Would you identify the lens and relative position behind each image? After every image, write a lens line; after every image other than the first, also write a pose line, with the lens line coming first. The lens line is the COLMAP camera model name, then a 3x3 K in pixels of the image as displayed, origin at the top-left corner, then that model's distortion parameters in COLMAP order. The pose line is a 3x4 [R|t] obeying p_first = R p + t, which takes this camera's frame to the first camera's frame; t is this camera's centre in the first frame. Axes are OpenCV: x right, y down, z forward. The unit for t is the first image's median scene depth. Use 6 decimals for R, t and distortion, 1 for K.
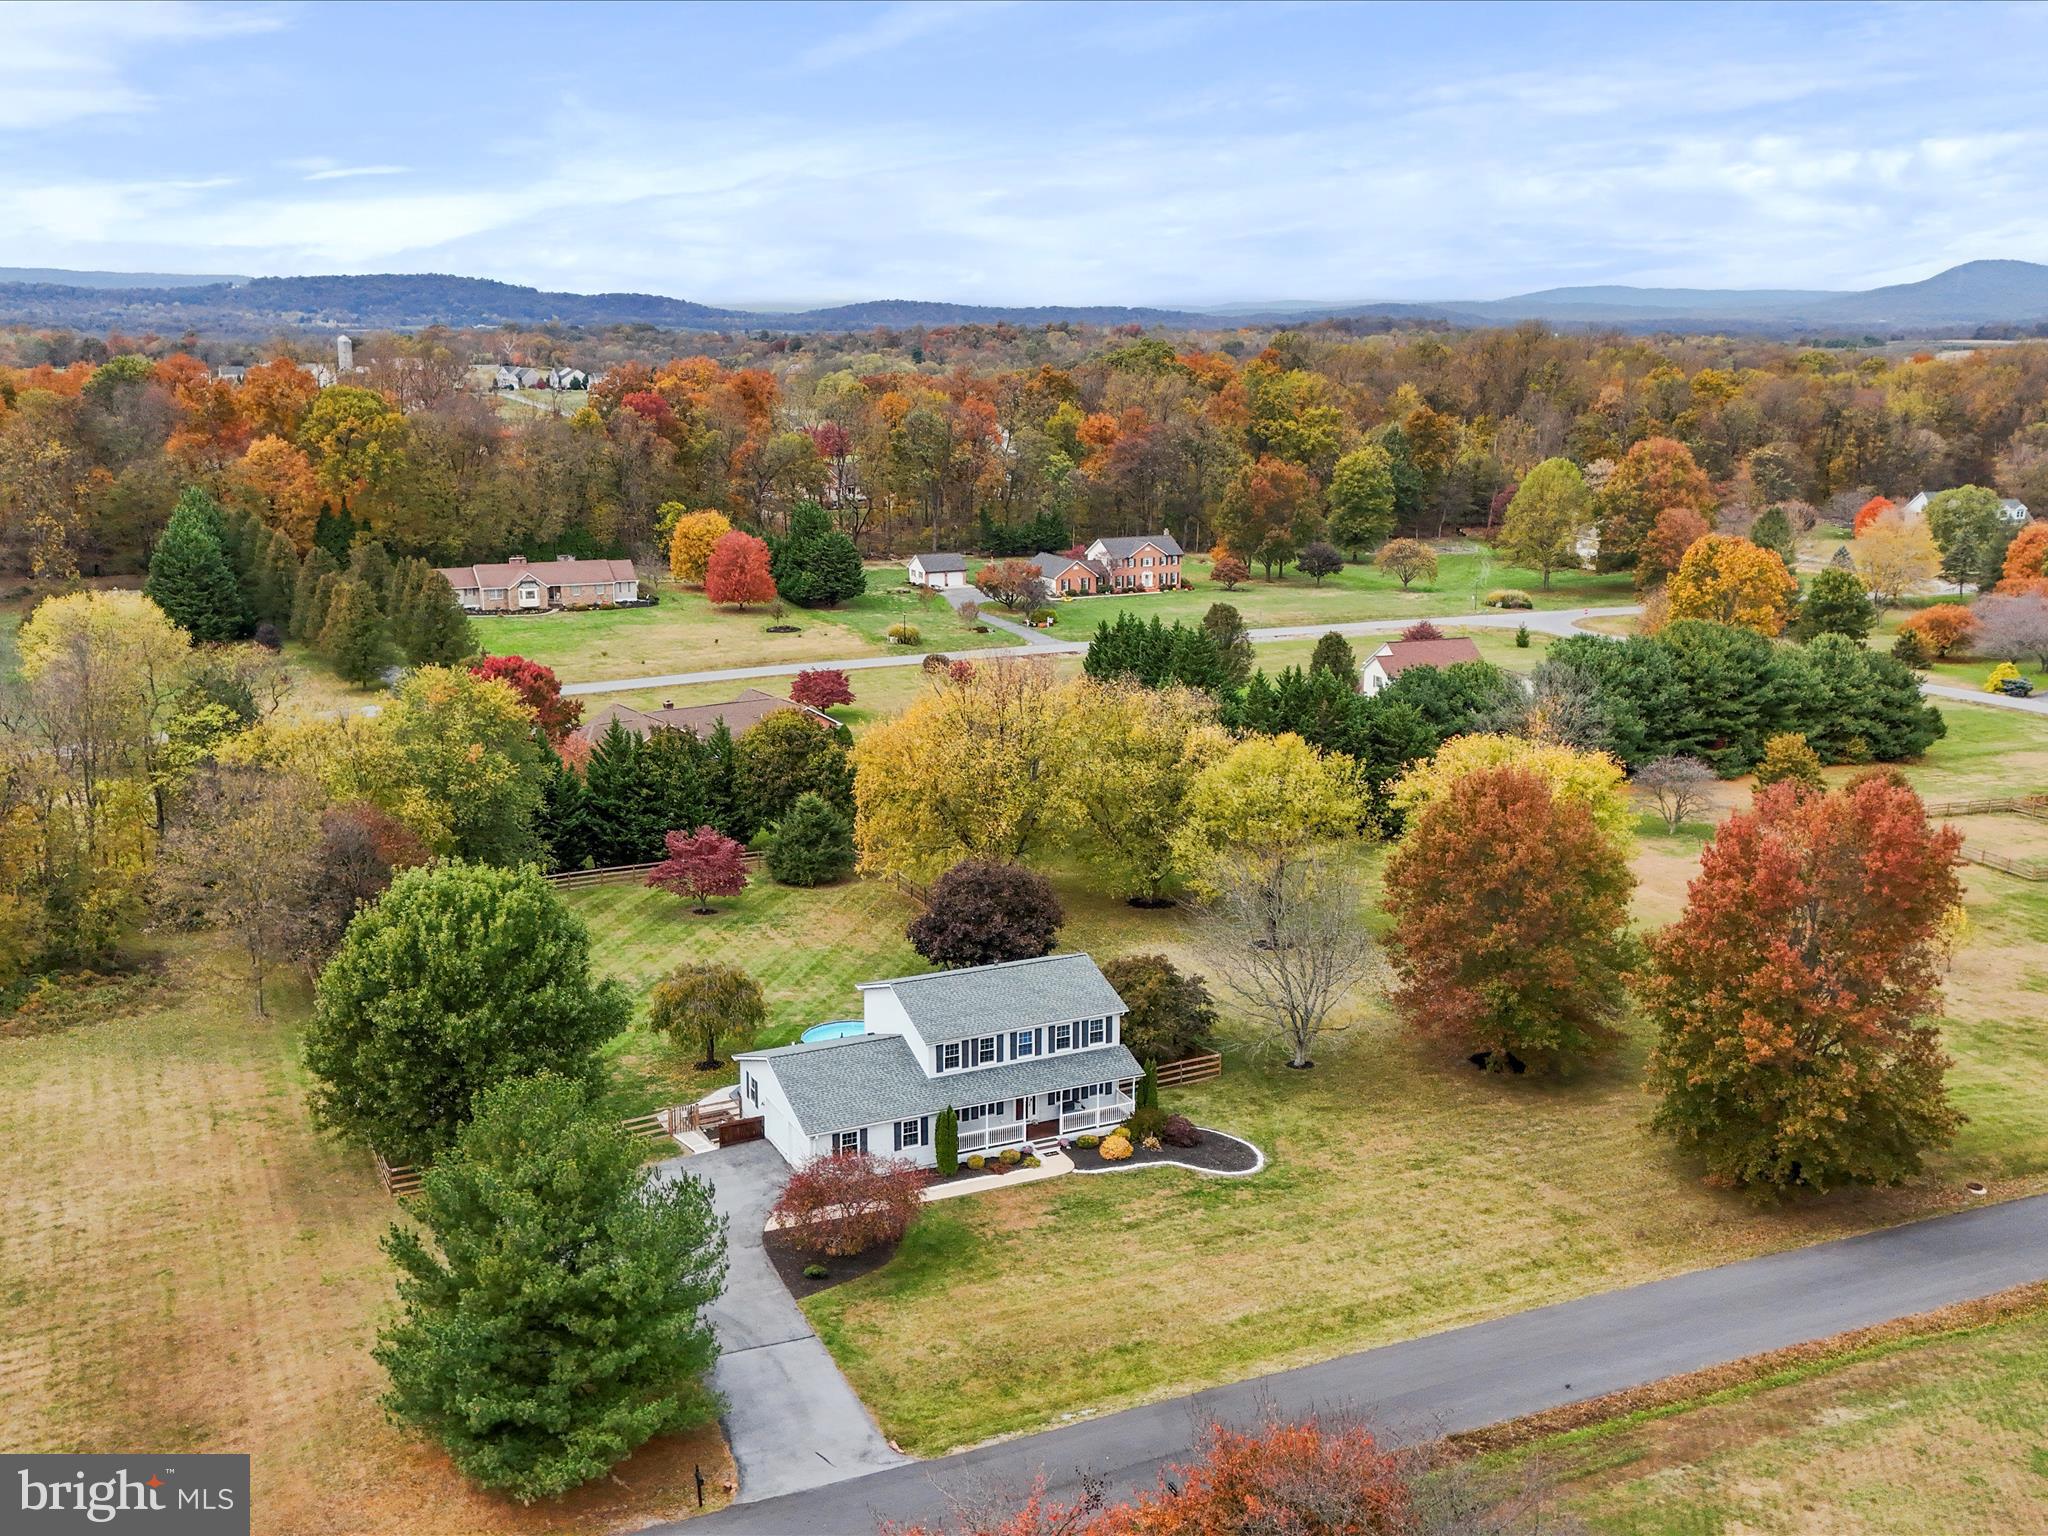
lens RADIAL K [[1955.1, 0, 1028.2], [0, 1955.1, 758.7], [0, 0, 1]] dist [0.178692, -0.451446]
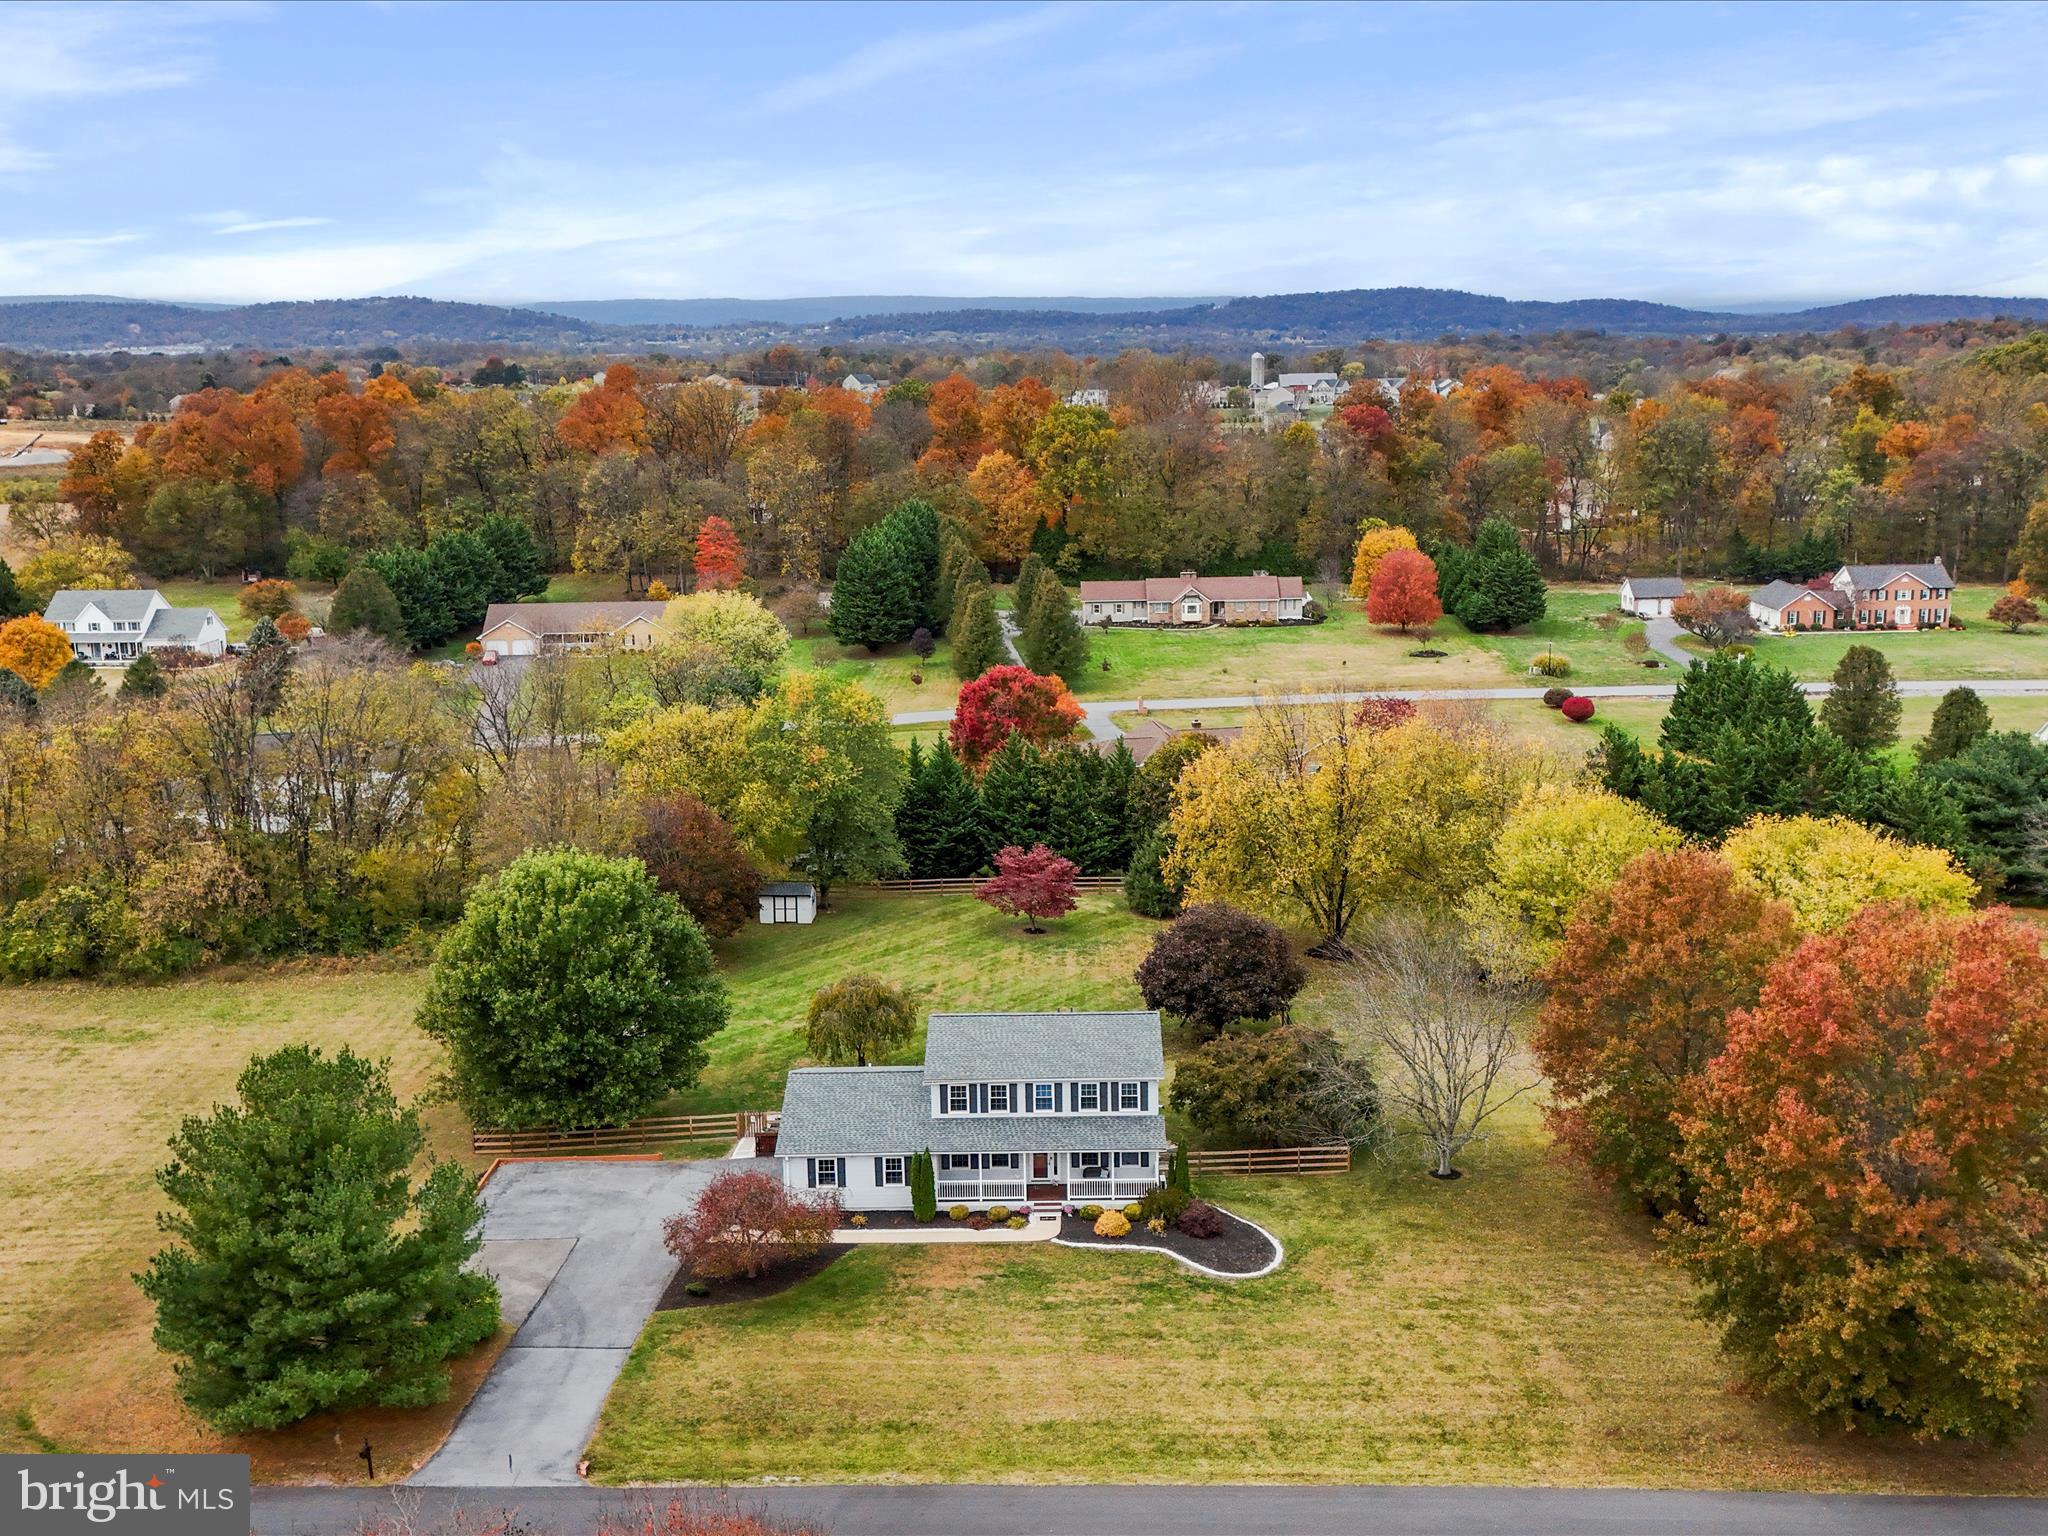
lens RADIAL K [[2038.2, 0, 1030.4], [0, 2038.2, 737.6], [0, 0, 1]] dist [0.149456, -0.321543]
pose [[0.898487, 0.065541, -0.434081, 0.286269], [-0.075218, 0.997154, -0.005131, -0.014458], [0.432509, 0.037260, 0.900859, 0.077614]]
